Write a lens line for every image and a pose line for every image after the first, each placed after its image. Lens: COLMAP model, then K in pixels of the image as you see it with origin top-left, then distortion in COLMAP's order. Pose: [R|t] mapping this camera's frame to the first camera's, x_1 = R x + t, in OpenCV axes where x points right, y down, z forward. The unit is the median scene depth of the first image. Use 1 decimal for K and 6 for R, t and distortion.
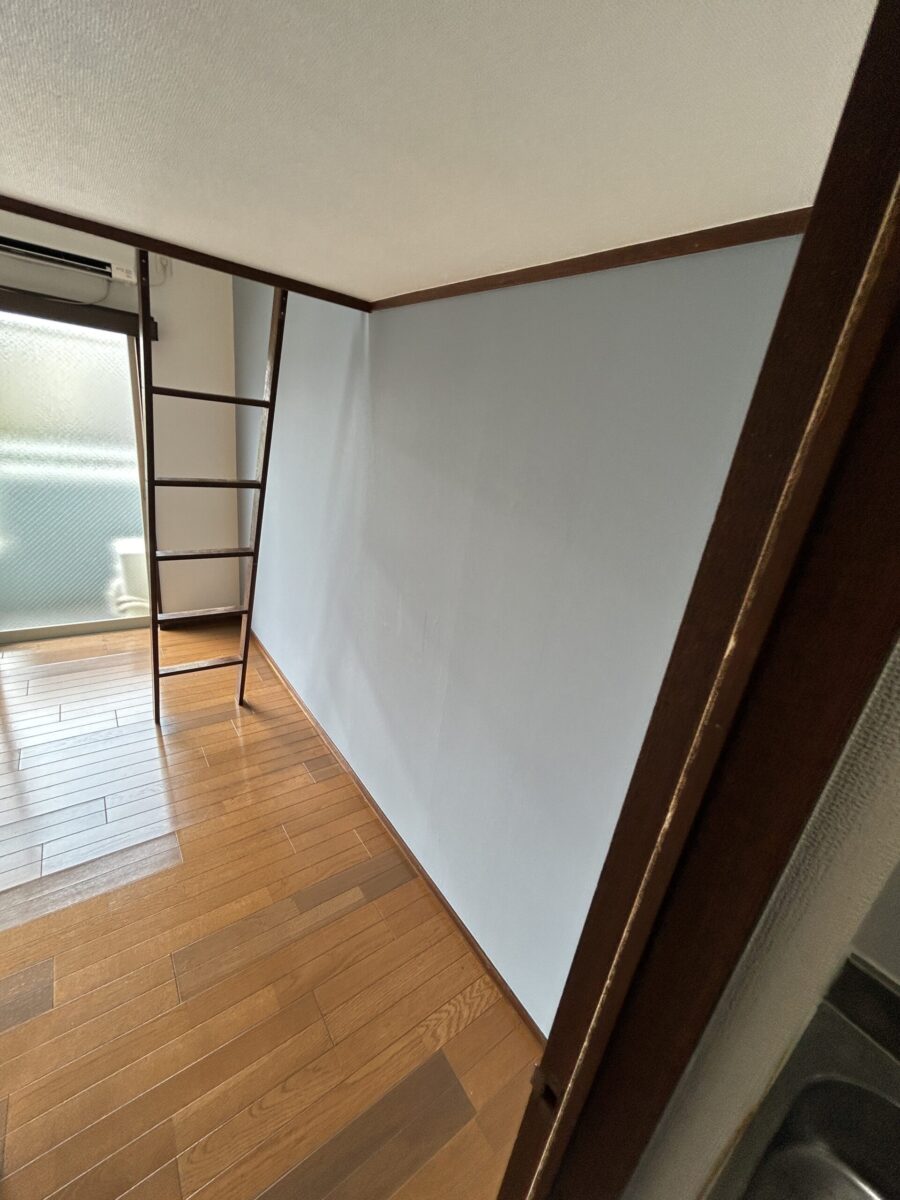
lens RADIAL K [[487.4, 0, 450.0], [0, 487.4, 600.0], [0, 0, 1]] dist [0.000036, -0.000814]
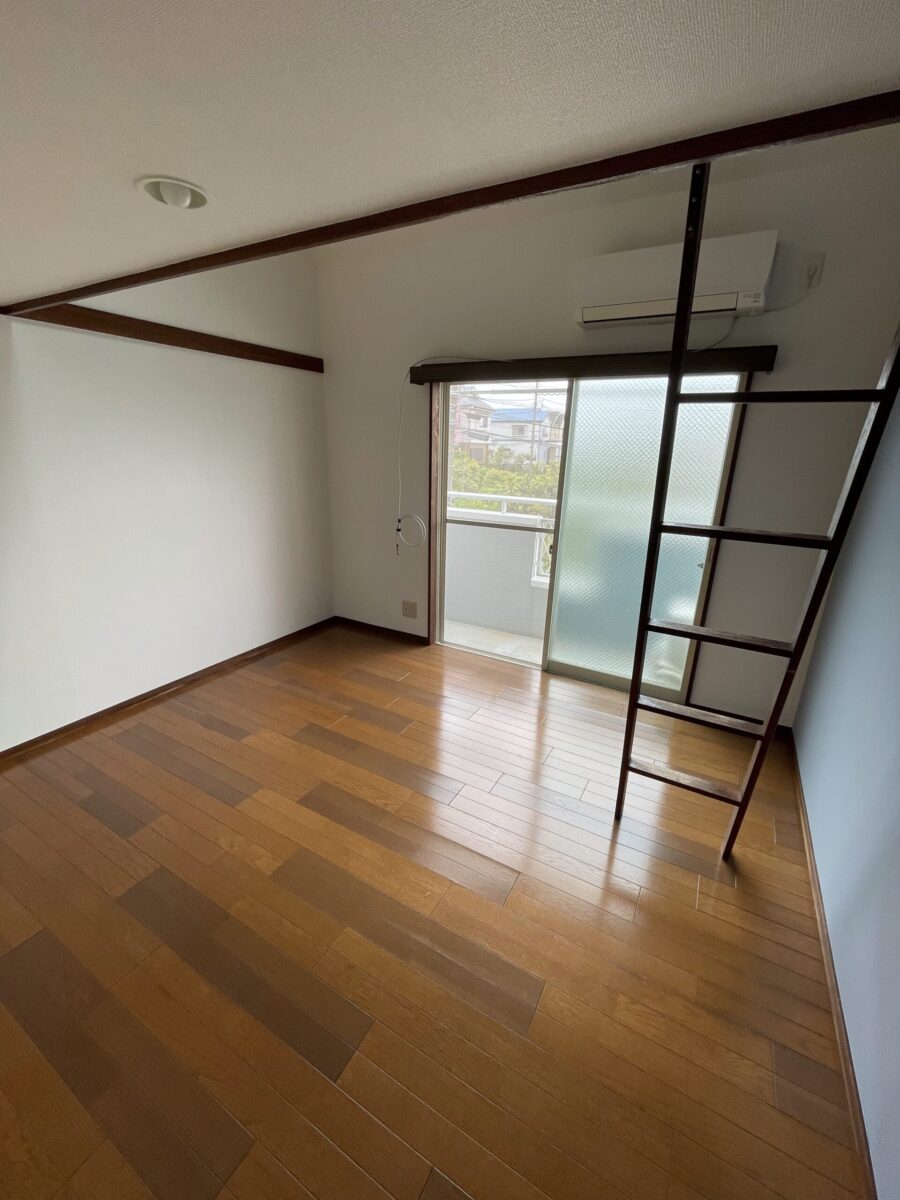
lens RADIAL K [[483.9, 0, 437.9], [0, 483.9, 598.4], [0, 0, 1]] dist [-0.001190, -0.000207]
pose [[0.392450, 0.162350, -0.905332, -0.036380], [-0.291803, 0.955427, 0.044840, -0.052248], [0.872258, 0.246581, 0.422331, 0.296949]]
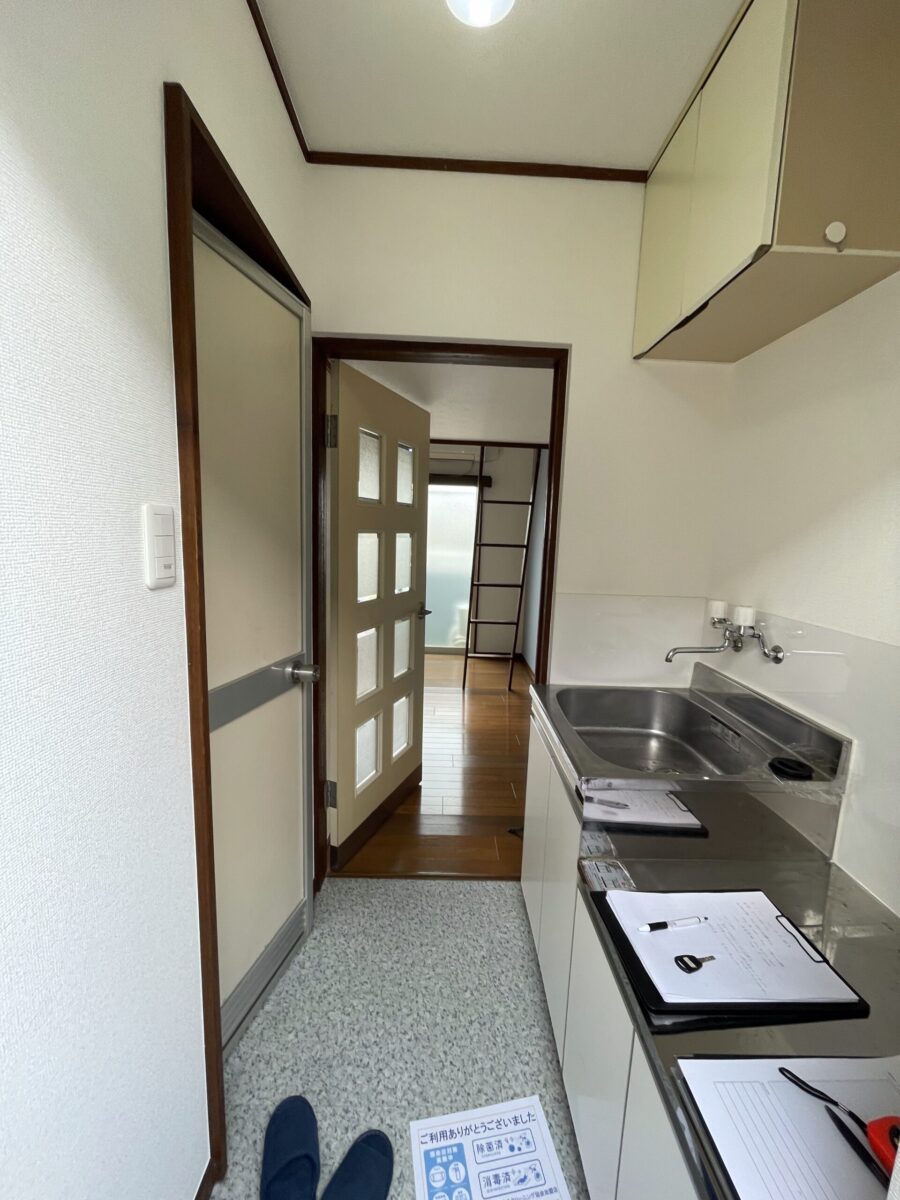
lens RADIAL K [[480.3, 0, 450.0], [0, 480.3, 600.0], [0, 0, 1]] dist [-0.003915, -0.000479]
pose [[0.815861, -0.013589, -0.578089, 0.345577], [-0.141713, 0.964538, -0.222675, 0.331539], [0.560615, 0.263594, 0.785003, -0.443528]]
